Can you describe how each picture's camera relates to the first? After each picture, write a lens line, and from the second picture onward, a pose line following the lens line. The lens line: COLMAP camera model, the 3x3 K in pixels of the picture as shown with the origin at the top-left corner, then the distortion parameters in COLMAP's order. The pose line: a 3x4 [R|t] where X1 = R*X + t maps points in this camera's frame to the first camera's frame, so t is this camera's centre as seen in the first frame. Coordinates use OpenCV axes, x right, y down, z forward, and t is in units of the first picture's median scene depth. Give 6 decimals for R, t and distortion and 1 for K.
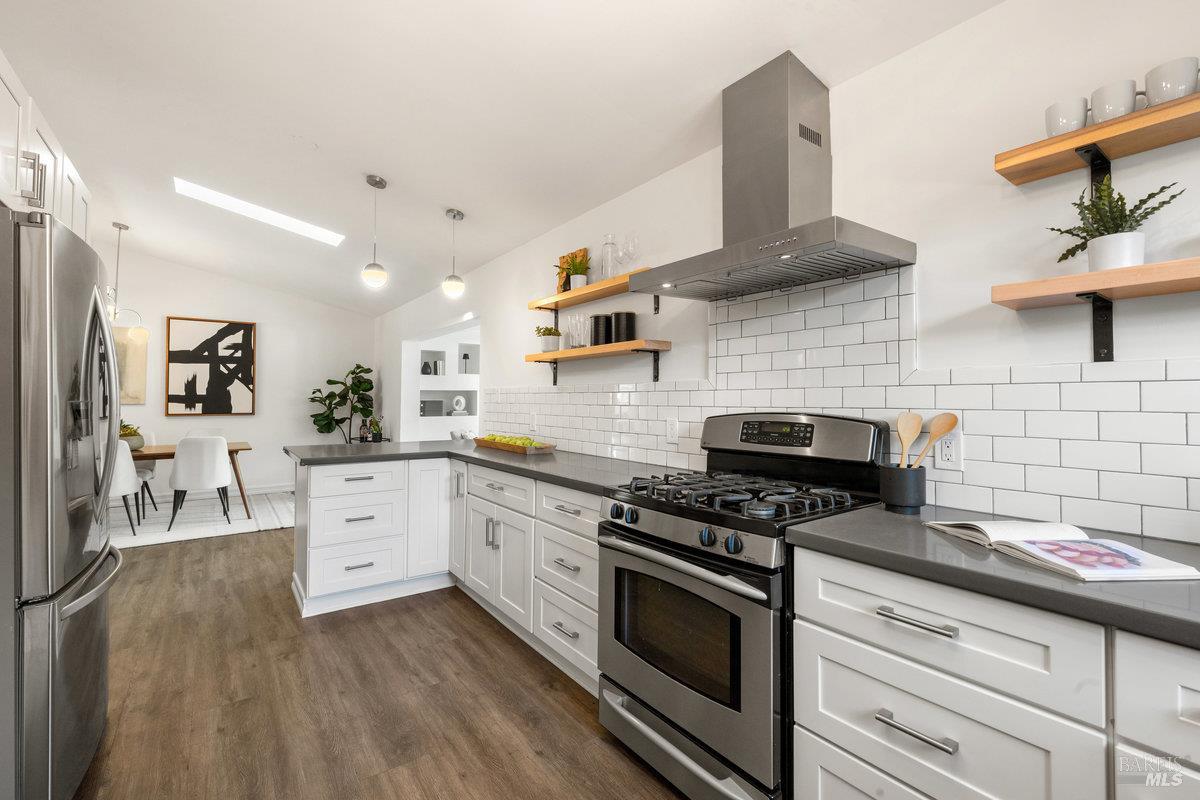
lens RADIAL K [[523.8, 0, 600.5], [0, 523.8, 385.9], [0, 0, 1]] dist [0.000102, 0.000019]
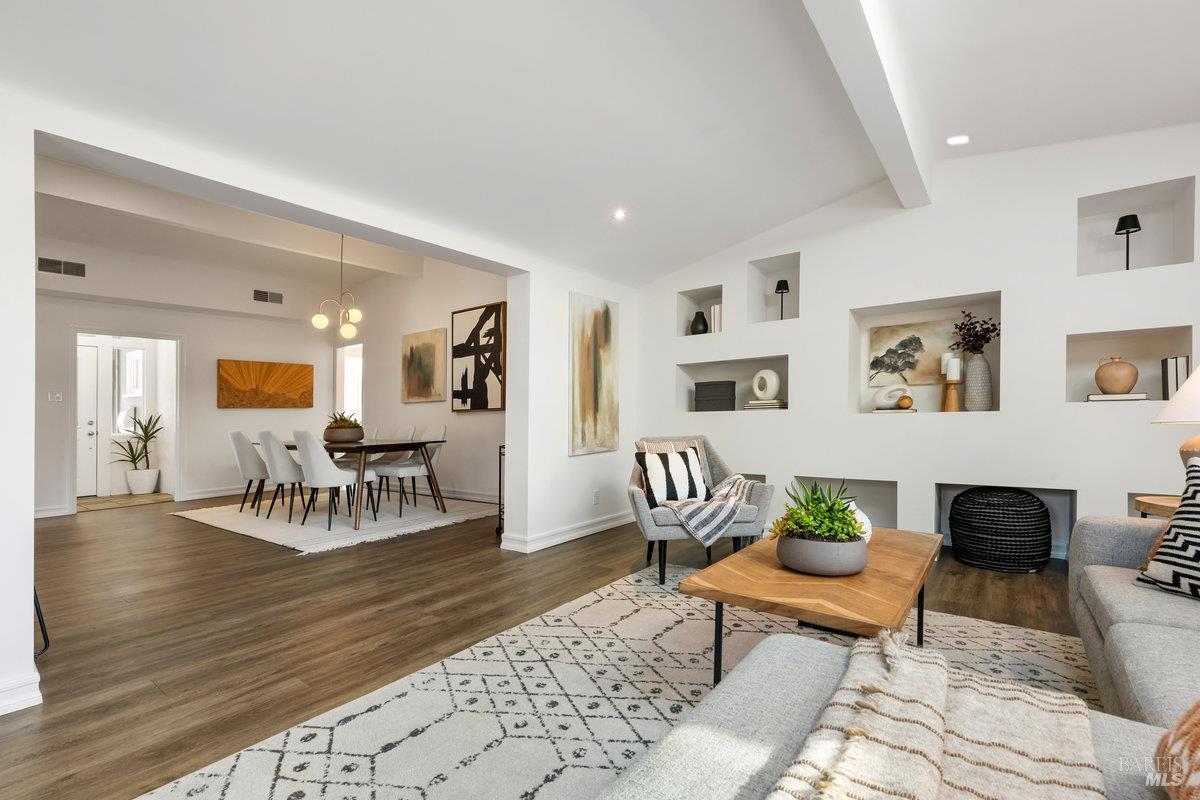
lens RADIAL K [[543.8, 0, 606.1], [0, 543.8, 383.6], [0, 0, 1]] dist [-0.004117, 0.000324]
pose [[0.291644, -0.064396, -0.954357, 0.238050], [0.048009, 0.997459, -0.052633, 0.071091], [0.955321, -0.030467, 0.293994, 0.965949]]
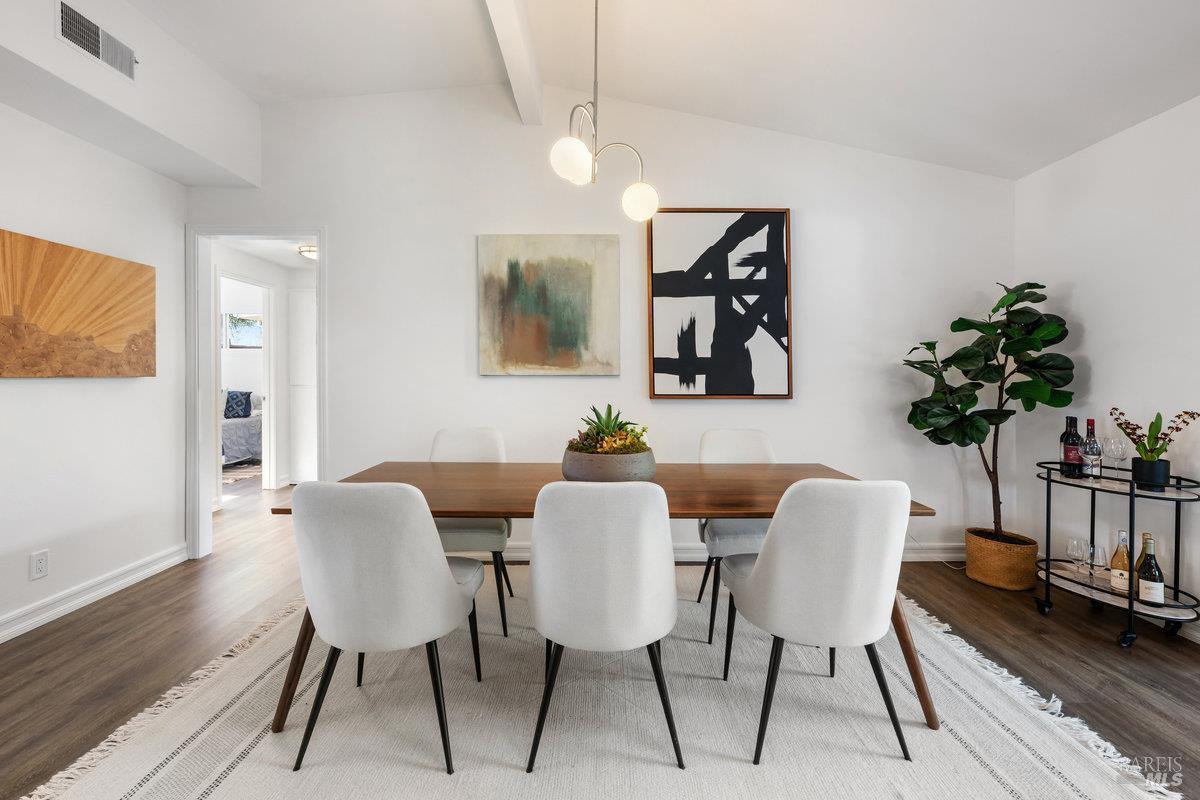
lens RADIAL K [[543.8, 0, 600.2], [0, 543.8, 366.0], [0, 0, 1]] dist [-0.004117, 0.000324]
pose [[0.811044, -0.011113, -0.584879, -0.546111], [0.015055, 0.999885, 0.001879, 0.023191], [0.584791, -0.010329, 0.811118, 0.524358]]
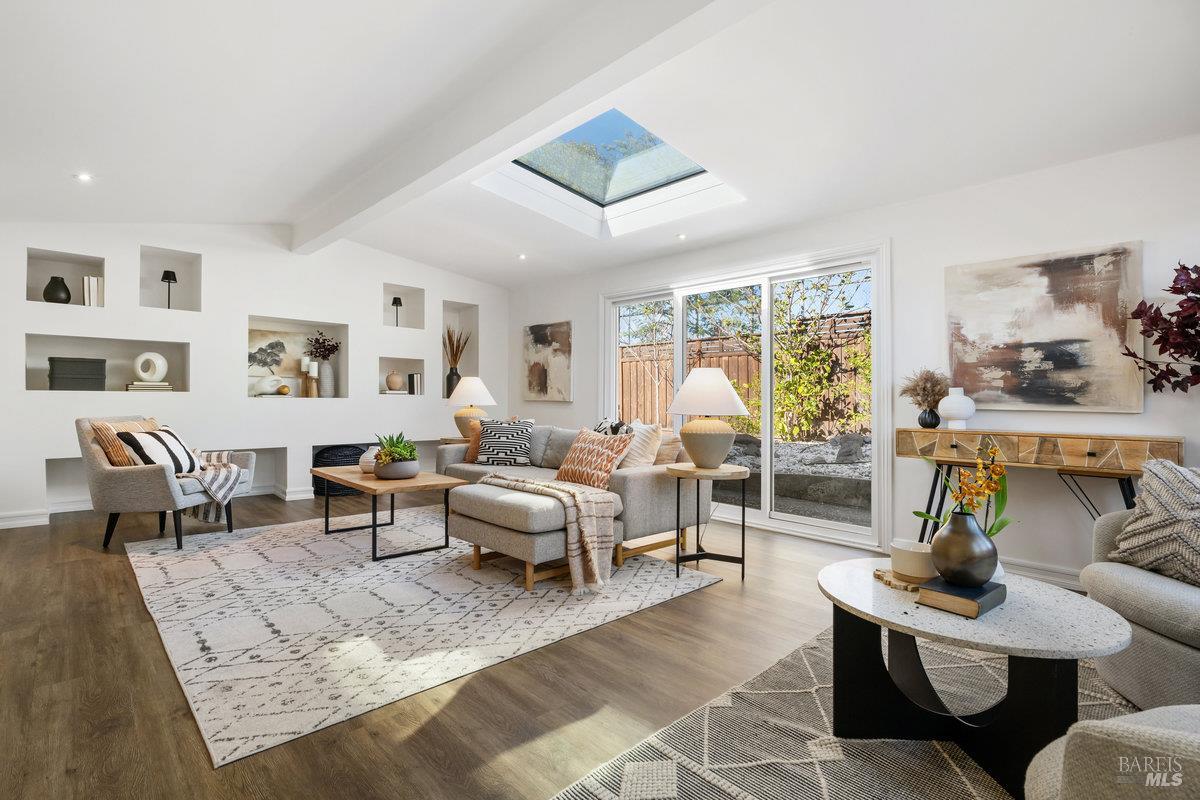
lens RADIAL K [[543.8, 0, 594.4], [0, 543.8, 410.4], [0, 0, 1]] dist [-0.004117, 0.000324]
pose [[0.990625, 0.006181, 0.136473, 0.112771], [-0.013671, 0.998447, 0.054015, 0.055697], [-0.135927, -0.055375, 0.989170, 0.572735]]
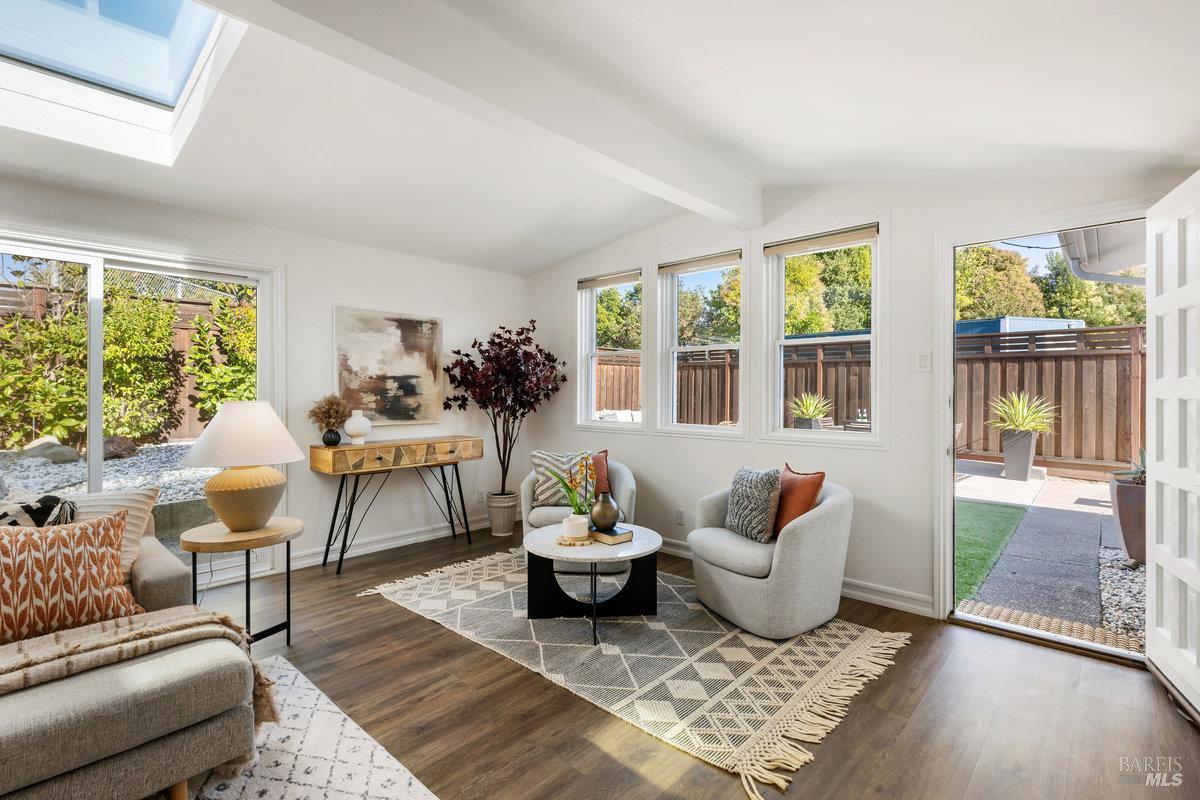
lens RADIAL K [[543.8, 0, 601.1], [0, 543.8, 395.0], [0, 0, 1]] dist [-0.004117, 0.000324]
pose [[-0.206081, -0.011198, 0.978471, -0.137501], [-0.035284, 0.999369, 0.004006, 0.028269], [-0.977899, -0.033698, -0.206346, 0.883883]]
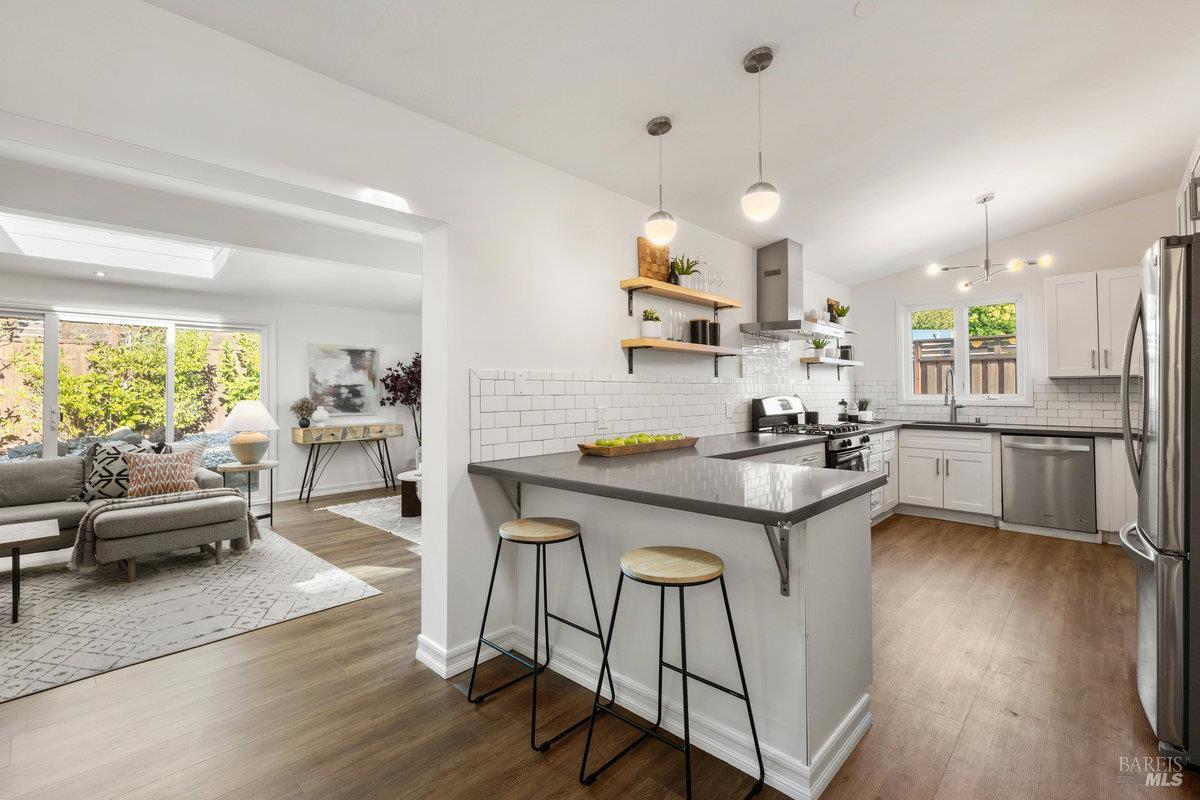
lens RADIAL K [[543.8, 0, 594.5], [0, 543.8, 374.2], [0, 0, 1]] dist [-0.004117, 0.000324]
pose [[-0.170771, 0.028273, 0.984905, -0.563890], [-0.026774, 0.999086, -0.033323, 0.018047], [-0.984947, -0.032061, -0.169858, 0.698090]]
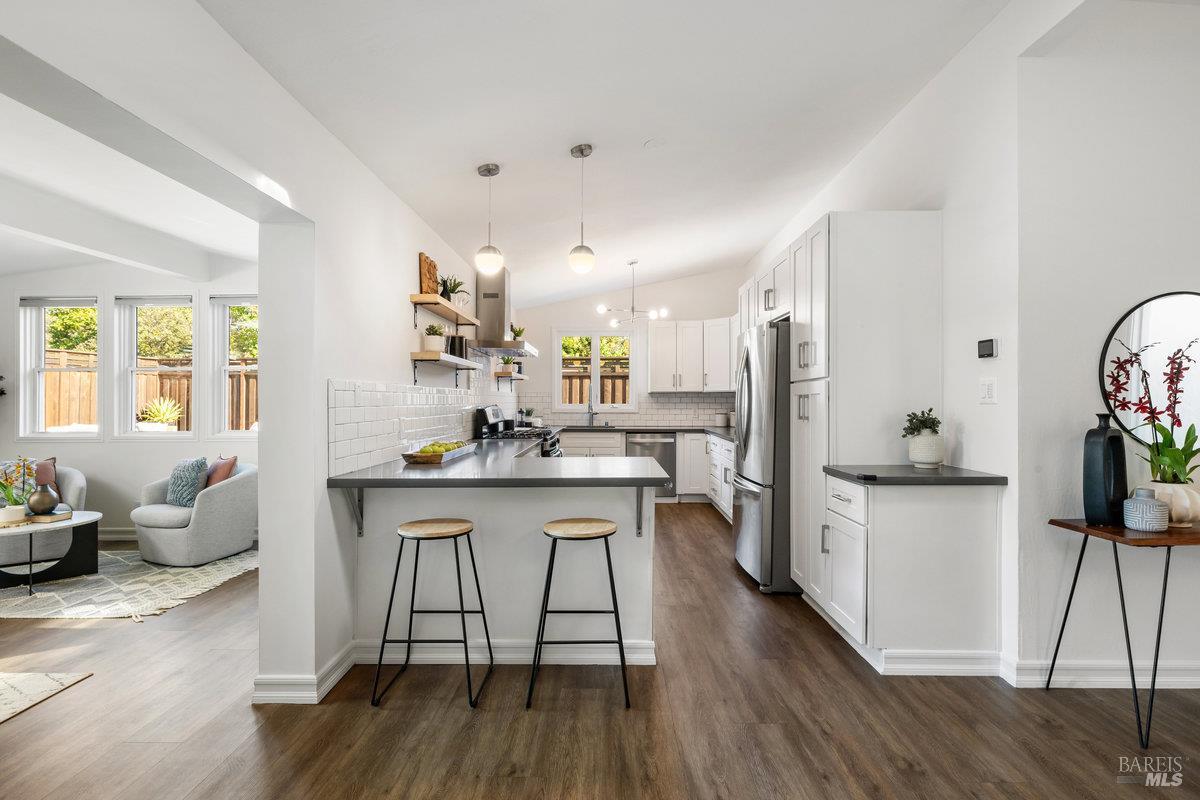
lens RADIAL K [[580.5, 0, 605.3], [0, 580.5, 401.5], [0, 0, 1]] dist [0.000254, -0.000561]
pose [[-0.800785, -0.002689, 0.598946, -0.552720], [-0.018273, 0.999634, -0.019943, 0.023467], [-0.598673, -0.026915, -0.800541, 0.924287]]
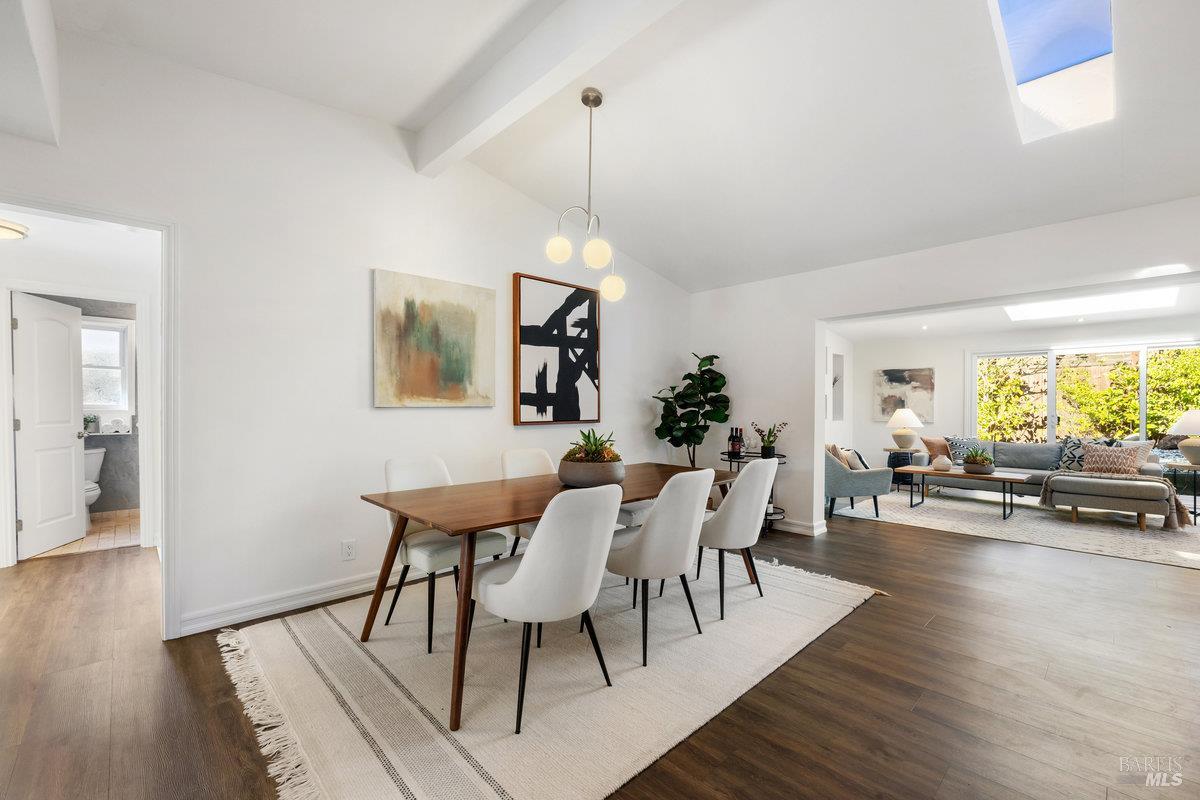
lens RADIAL K [[523.8, 0, 610.7], [0, 523.8, 376.6], [0, 0, 1]] dist [0.000102, 0.000019]
pose [[0.987857, 0.006792, 0.155215, -0.807792], [-0.002575, 0.999623, -0.027350, 0.014450], [-0.155342, 0.026619, 0.987502, 0.333599]]
